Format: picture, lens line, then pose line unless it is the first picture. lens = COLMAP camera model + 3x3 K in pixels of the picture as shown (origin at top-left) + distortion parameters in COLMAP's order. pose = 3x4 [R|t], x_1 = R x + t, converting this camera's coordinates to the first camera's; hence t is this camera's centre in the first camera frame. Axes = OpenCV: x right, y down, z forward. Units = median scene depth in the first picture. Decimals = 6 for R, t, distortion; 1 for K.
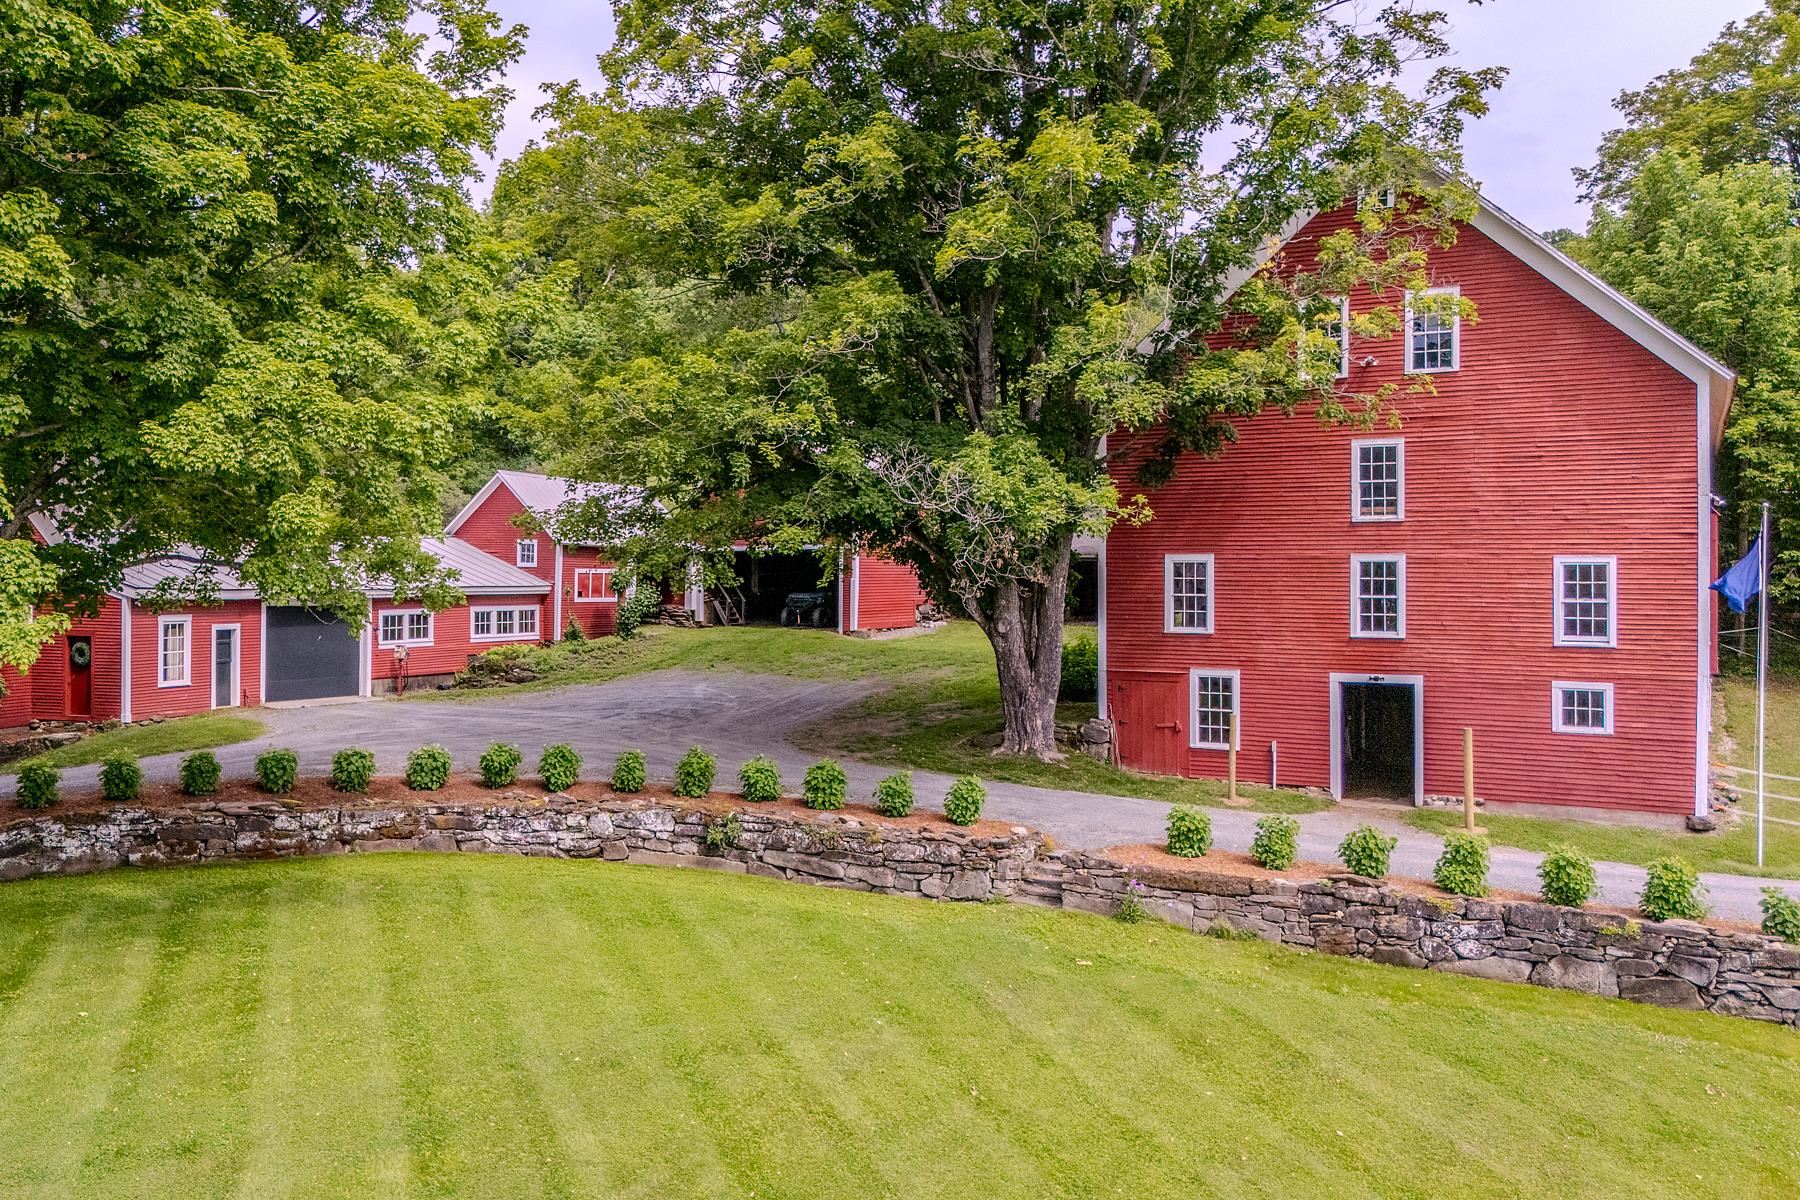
lens RADIAL K [[1612.5, 0, 895.1], [0, 1612.5, 589.8], [0, 0, 1]] dist [0.043192, -0.036799]
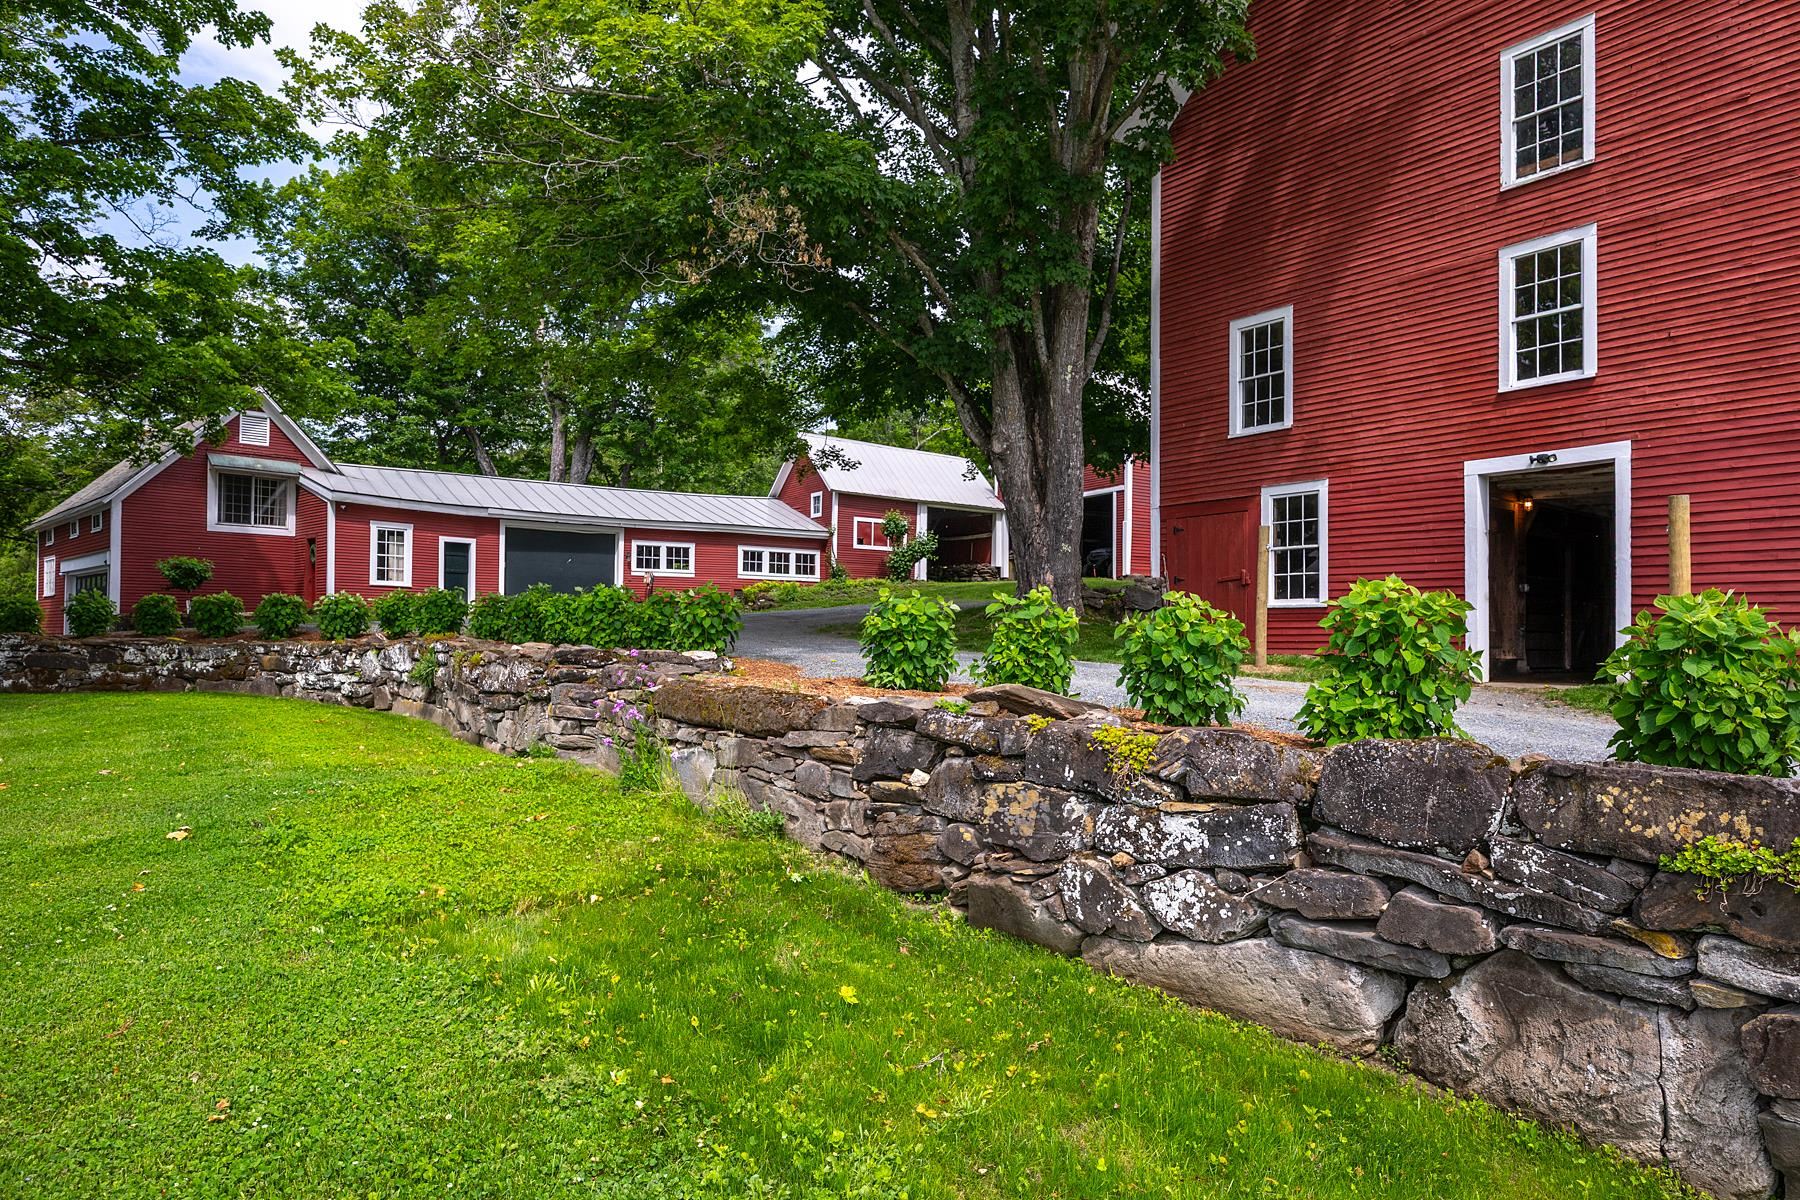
lens RADIAL K [[1132.1, 0, 932.5], [0, 1132.1, 637.8], [0, 0, 1]] dist [-0.022284, 0.002427]
pose [[0.898796, 0.001419, -0.438364, 0.290962], [-0.009909, 0.999805, -0.017081, 0.131004], [0.438254, 0.019696, 0.898635, 0.587739]]
